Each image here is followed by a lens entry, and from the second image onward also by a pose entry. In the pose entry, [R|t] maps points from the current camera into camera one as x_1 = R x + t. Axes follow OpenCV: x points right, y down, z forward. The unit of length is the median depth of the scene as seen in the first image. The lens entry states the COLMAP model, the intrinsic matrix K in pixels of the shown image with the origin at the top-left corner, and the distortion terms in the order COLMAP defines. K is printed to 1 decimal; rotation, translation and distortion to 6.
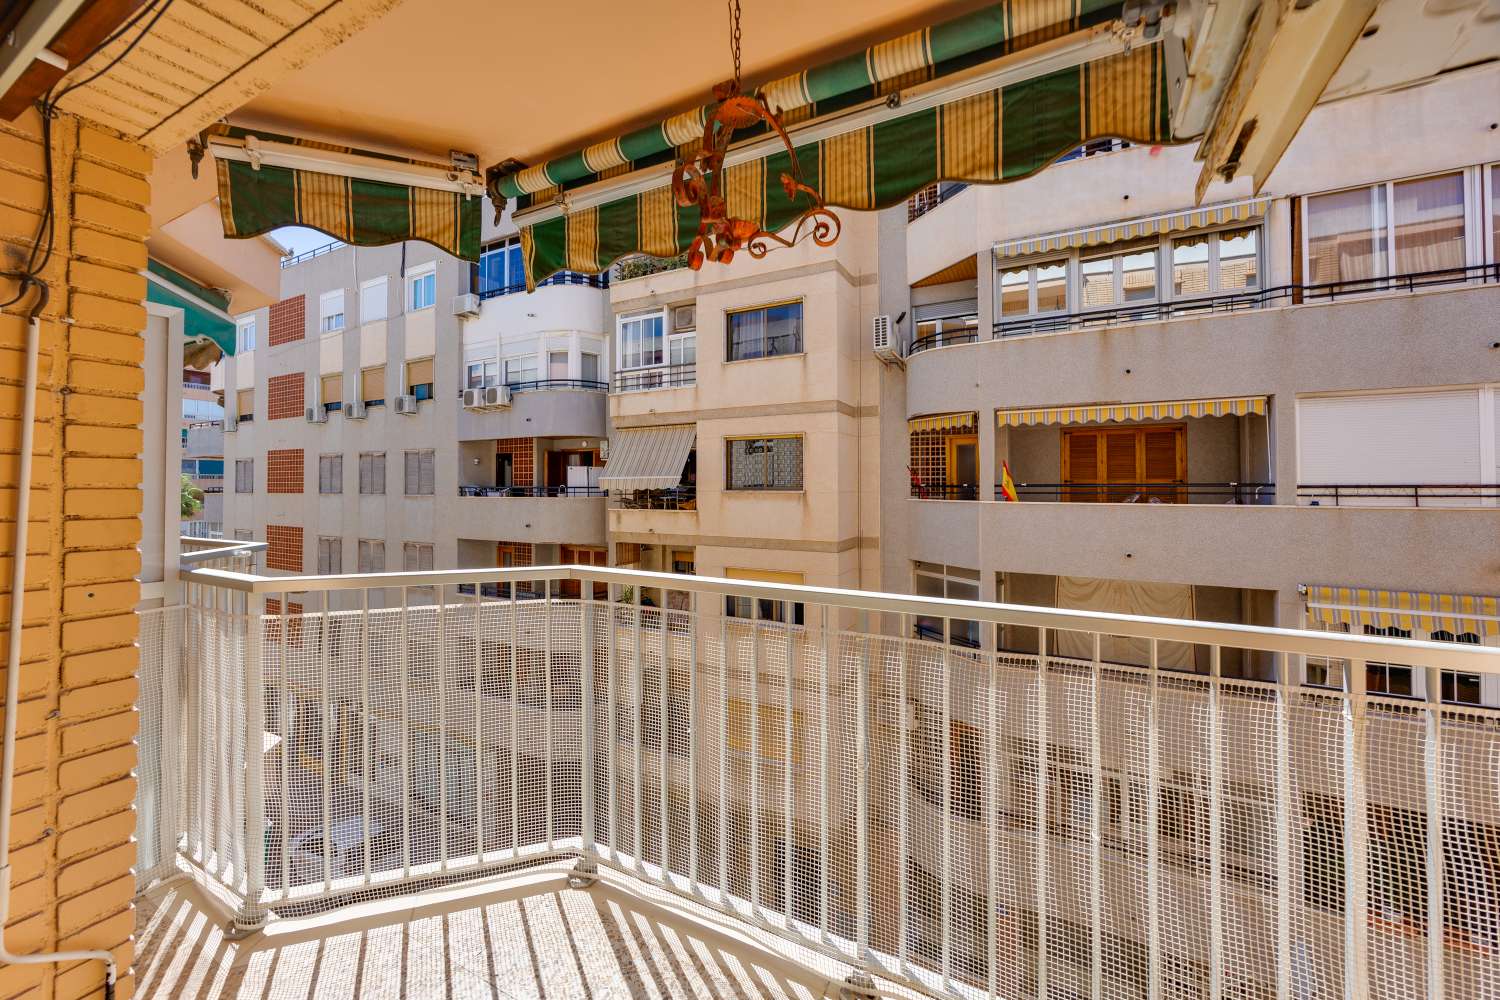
lens RADIAL K [[588.1, 0, 741.6], [0, 588.1, 481.1], [0, 0, 1]] dist [-0.003996, 0.000583]
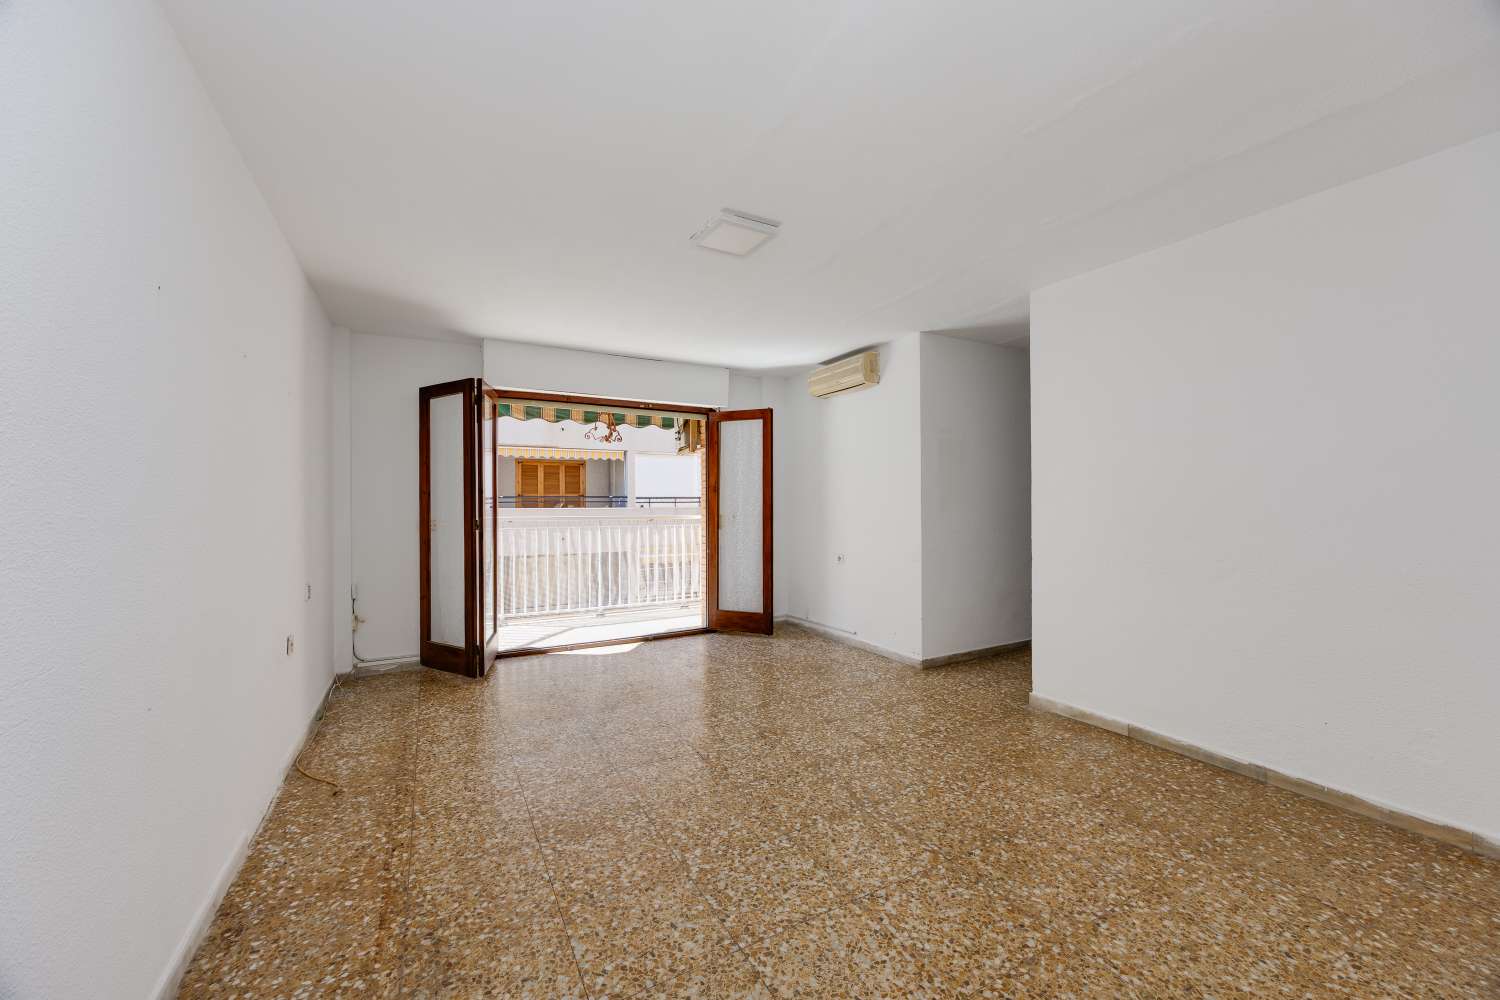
lens RADIAL K [[588.1, 0, 765.7], [0, 588.1, 501.7], [0, 0, 1]] dist [-0.003996, 0.000583]
pose [[0.516922, 0.000782, 0.856032, -0.389642], [-0.004721, 0.999987, 0.001937, 0.012100], [-0.856019, -0.005043, 0.516919, -0.299829]]
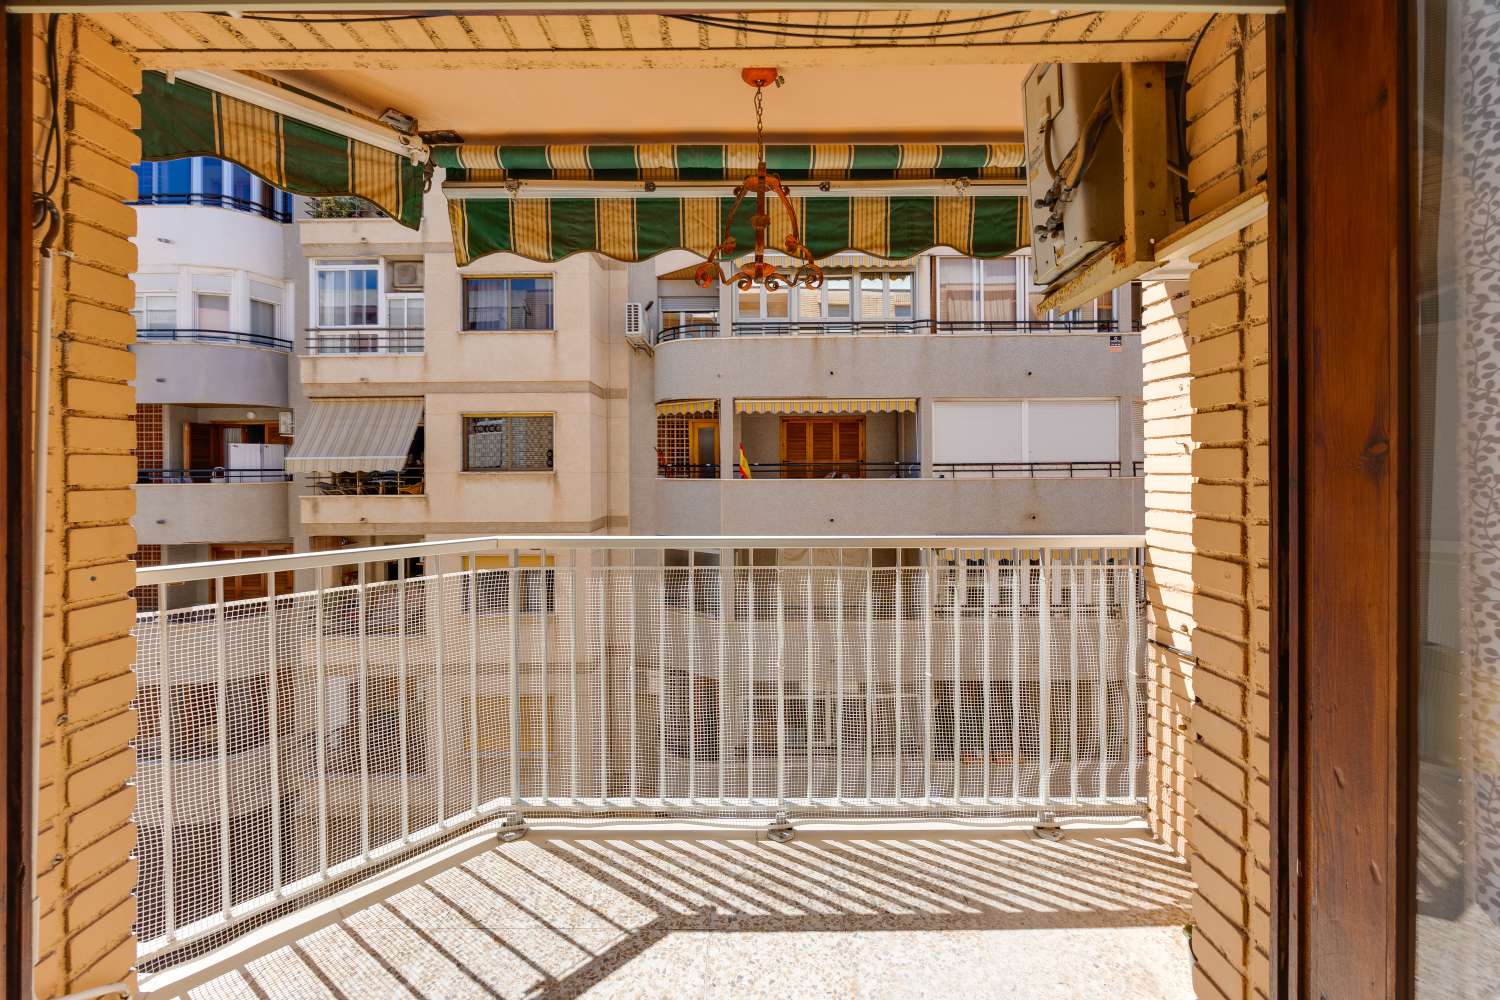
lens RADIAL K [[588.1, 0, 752.2], [0, 588.1, 472.0], [0, 0, 1]] dist [-0.003996, 0.000583]
pose [[0.879839, -0.009350, 0.475179, -0.073443], [0.002011, 0.999871, 0.015950, 0.003014], [-0.475267, -0.013078, 0.879745, -0.022883]]
